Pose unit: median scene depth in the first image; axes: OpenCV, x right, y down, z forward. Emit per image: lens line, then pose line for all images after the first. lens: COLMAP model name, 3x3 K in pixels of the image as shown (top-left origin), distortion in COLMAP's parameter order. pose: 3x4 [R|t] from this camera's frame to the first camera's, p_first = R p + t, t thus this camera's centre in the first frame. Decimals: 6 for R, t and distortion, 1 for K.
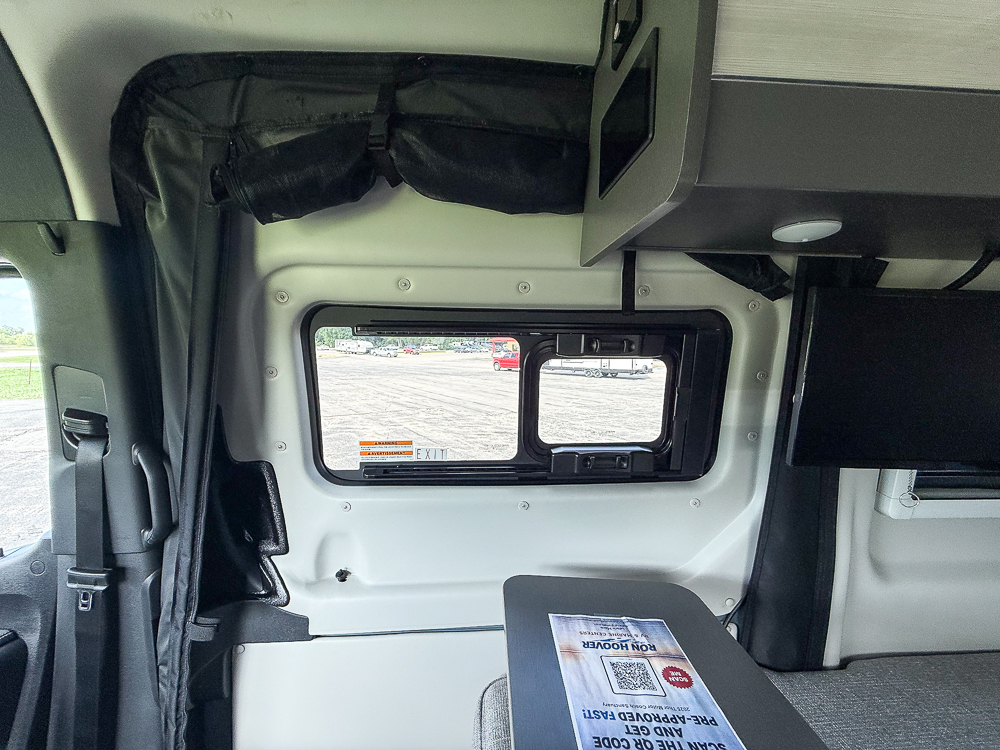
lens RADIAL K [[400.3, 0, 497.4], [0, 400.3, 375.0], [0, 0, 1]] dist [0.001630, -0.000442]
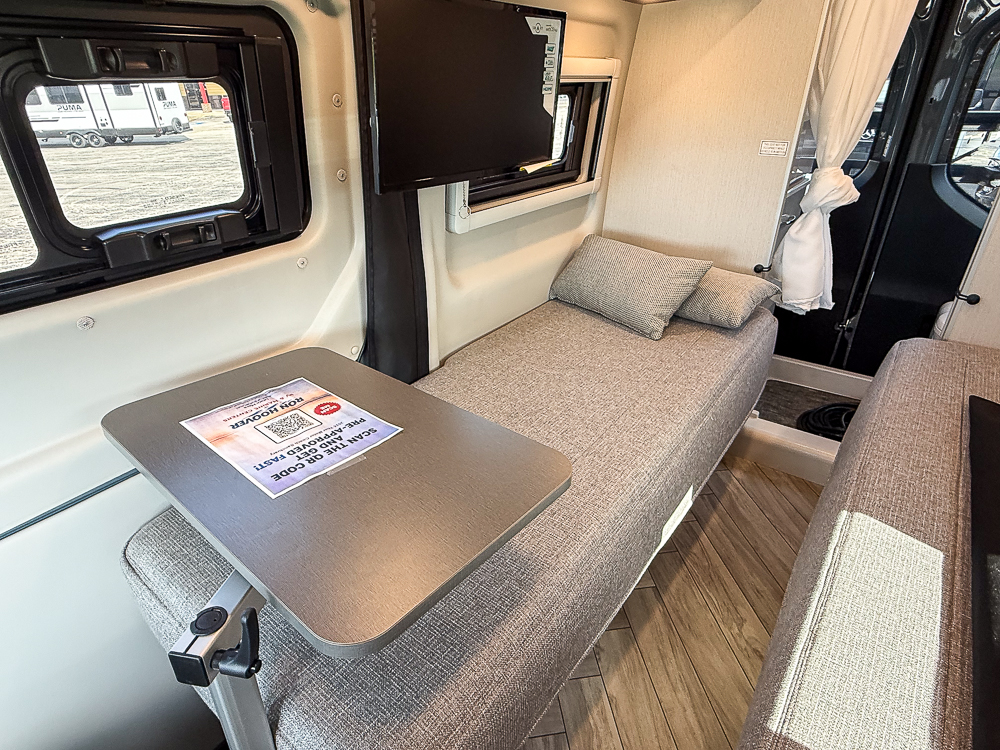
lens RADIAL K [[537.5, 0, 493.0], [0, 537.5, 370.6], [0, 0, 1]] dist [0.000640, 0.000626]
pose [[0.661871, -0.371603, 0.651028, -0.122936], [0.075163, 0.897002, 0.435589, 0.051594], [-0.745840, -0.239370, 0.621631, -0.158813]]
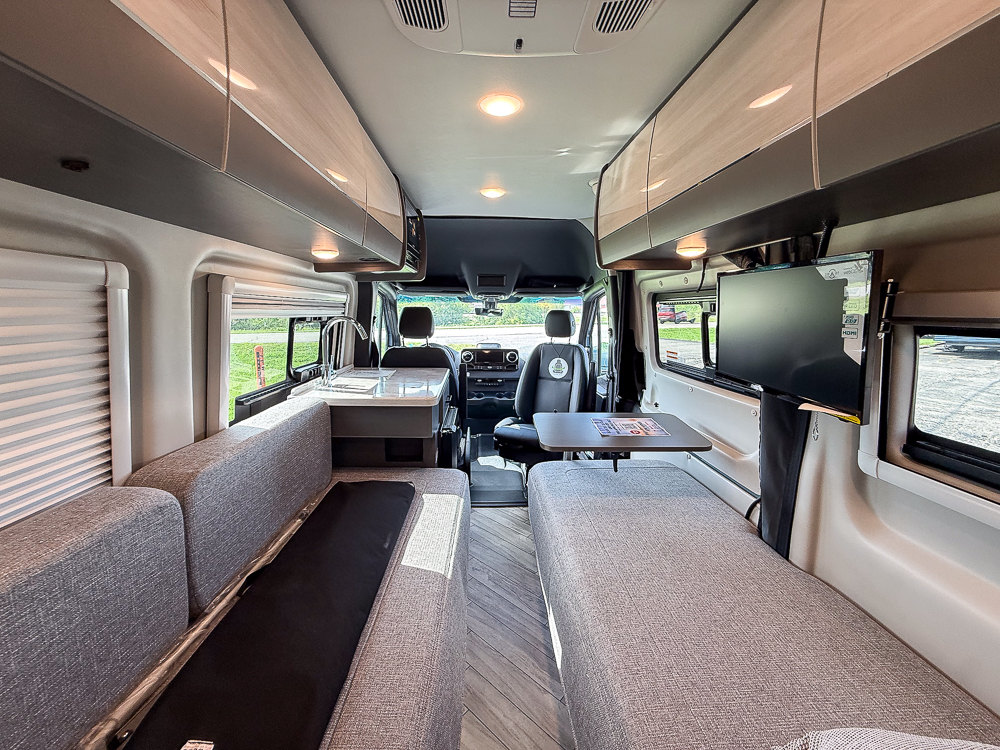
lens RADIAL K [[400.3, 0, 497.4], [0, 400.3, 375.0], [0, 0, 1]] dist [0.001630, -0.000442]
pose [[-0.027447, 0.150177, -0.988278, 2.363898], [-0.065863, 0.986230, 0.151695, 0.018719], [0.997451, 0.069255, -0.017178, 0.065816]]
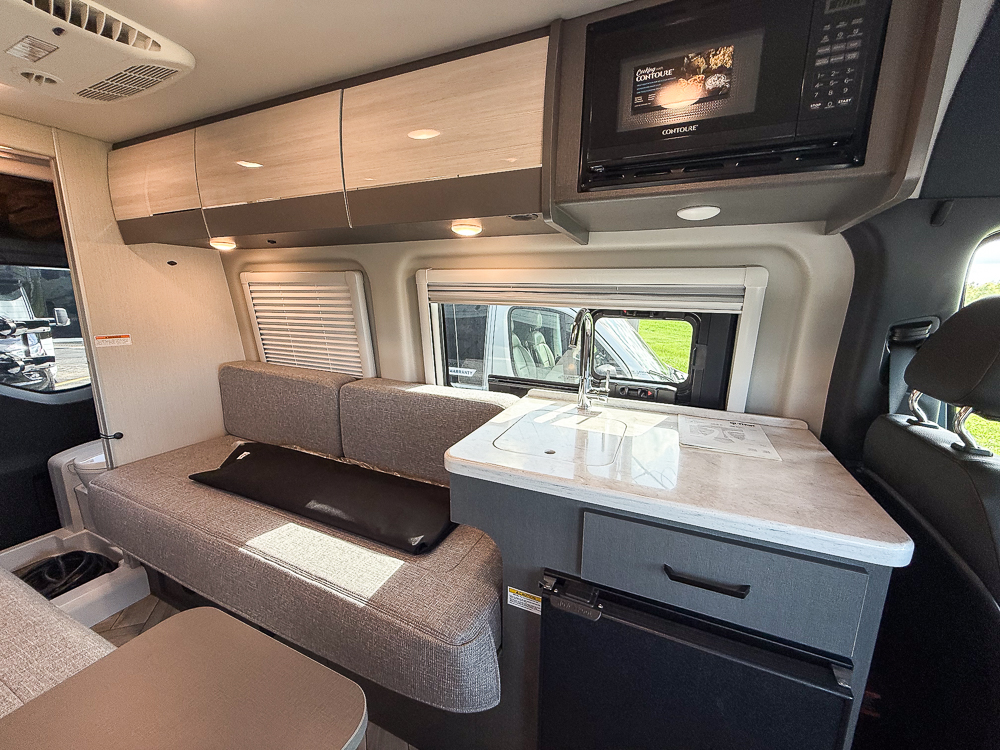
lens RADIAL K [[400.3, 0, 497.4], [0, 400.3, 375.0], [0, 0, 1]] dist [0.001630, -0.000442]
pose [[-0.878727, -0.115528, 0.463134, -0.347222], [0.005999, 0.967519, 0.252727, -0.044299], [-0.477288, 0.224856, -0.849492, 0.586400]]
